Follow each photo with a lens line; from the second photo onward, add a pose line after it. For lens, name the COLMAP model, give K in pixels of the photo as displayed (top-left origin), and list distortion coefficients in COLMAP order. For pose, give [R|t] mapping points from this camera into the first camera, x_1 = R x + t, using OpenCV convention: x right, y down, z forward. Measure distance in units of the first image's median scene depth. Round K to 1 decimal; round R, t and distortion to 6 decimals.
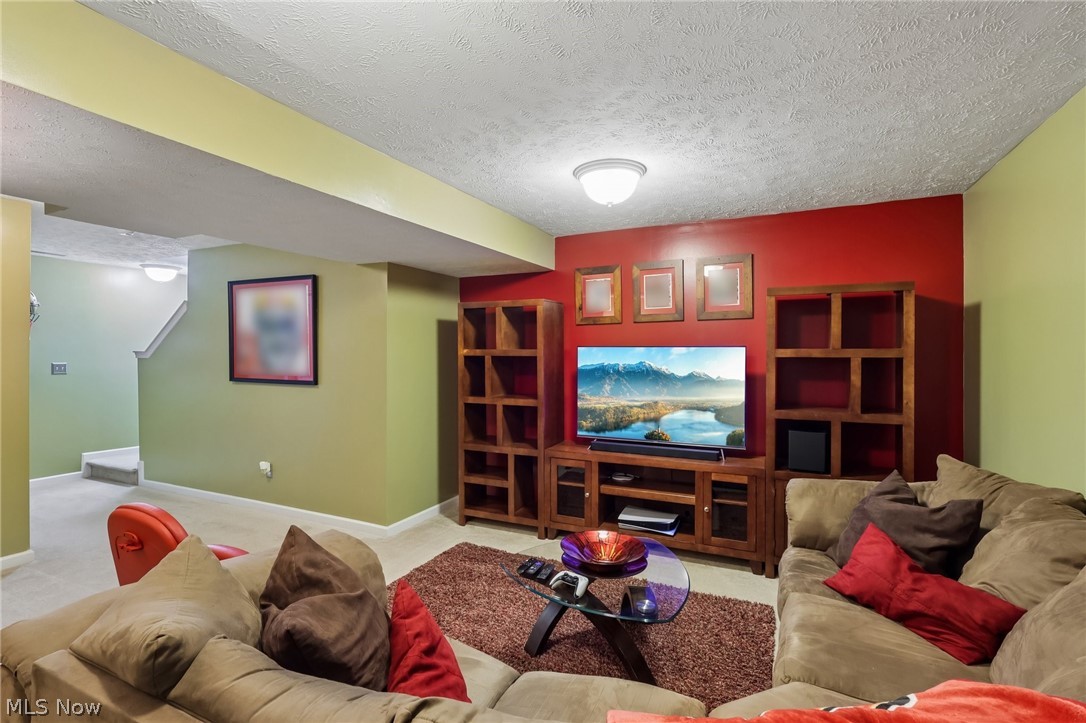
lens RADIAL K [[506.5, 0, 539.8], [0, 506.5, 350.5], [0, 0, 1]] dist [-0.002680, 0.002302]
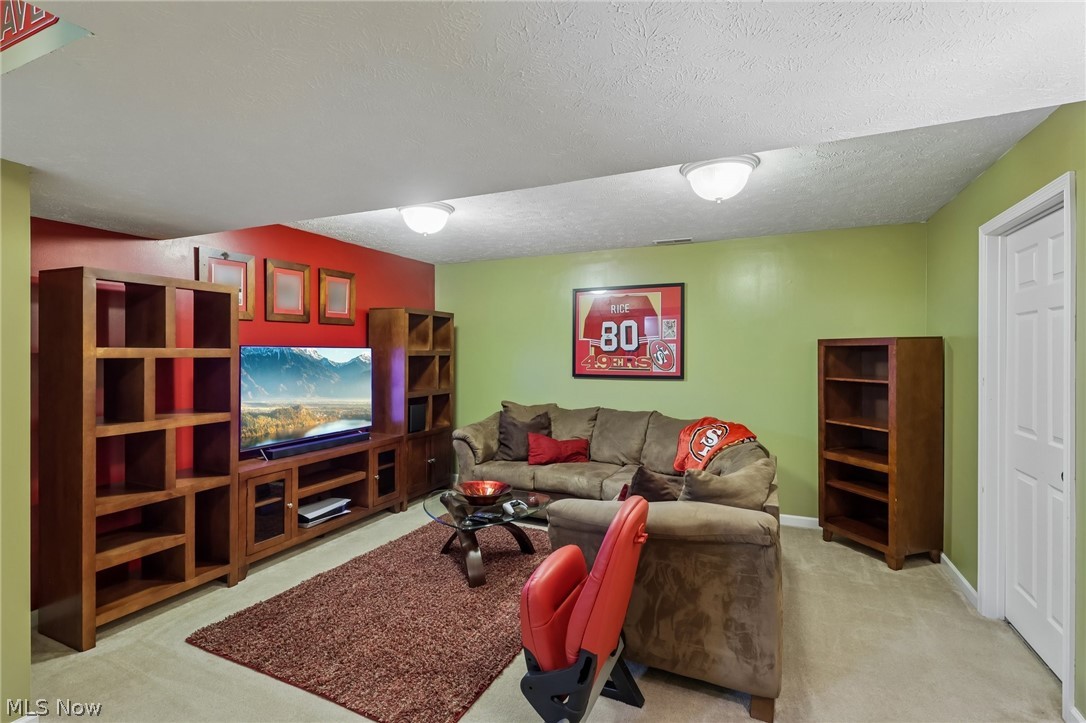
lens RADIAL K [[506.5, 0, 539.1], [0, 506.5, 359.2], [0, 0, 1]] dist [-0.002680, 0.002302]
pose [[0.002966, -0.015785, 0.999871, -0.781125], [0.000557, 0.999875, 0.015783, 0.002495], [-0.999995, 0.000510, 0.002975, 0.510877]]
